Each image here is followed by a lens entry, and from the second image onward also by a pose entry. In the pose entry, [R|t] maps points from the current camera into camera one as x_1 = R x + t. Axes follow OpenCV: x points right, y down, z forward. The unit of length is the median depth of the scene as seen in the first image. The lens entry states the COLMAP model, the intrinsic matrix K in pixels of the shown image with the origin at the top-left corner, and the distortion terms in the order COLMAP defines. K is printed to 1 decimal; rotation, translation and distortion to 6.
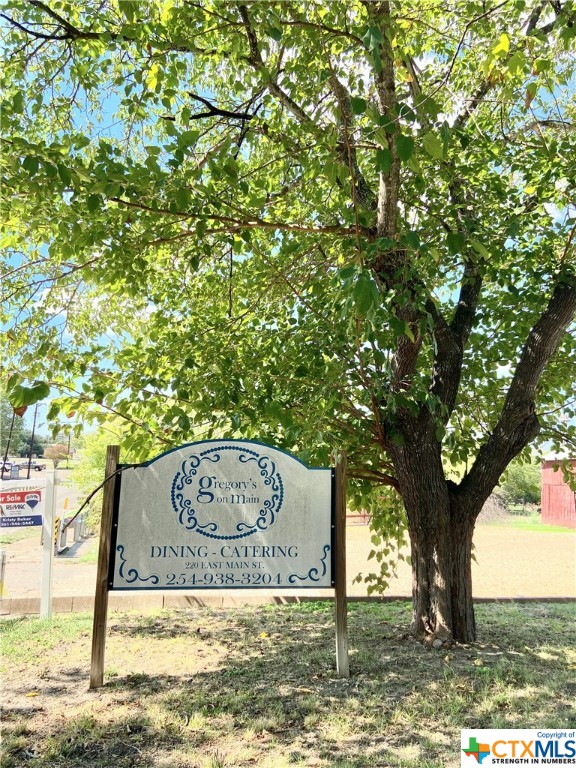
lens RADIAL K [[568.7, 0, 288.0], [0, 568.7, 384.0], [0, 0, 1]] dist [-0.002929, -0.002911]
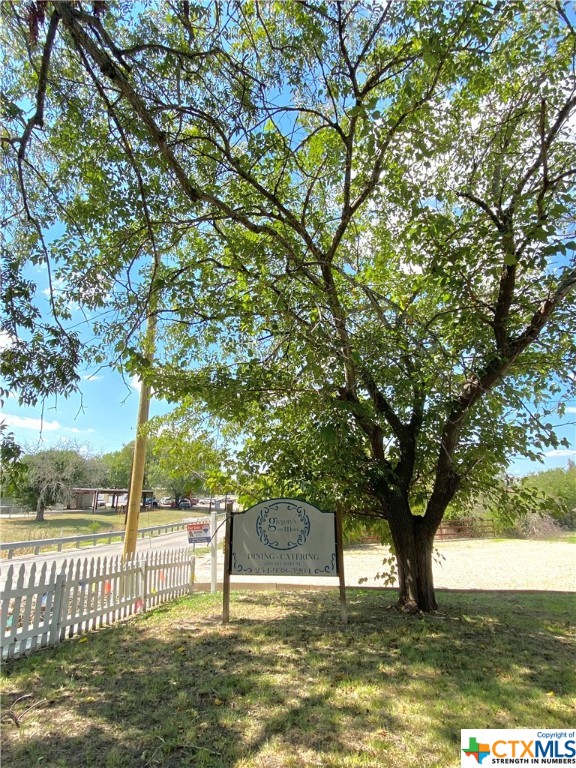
lens RADIAL K [[399.8, 0, 288.0], [0, 399.8, 384.0], [0, 0, 1]] dist [0.001263, 0.000052]
pose [[0.960646, -0.098764, -0.259625, 0.307640], [0.063062, 0.987794, -0.142430, -0.097789], [0.270522, 0.120452, 0.955149, -0.392760]]
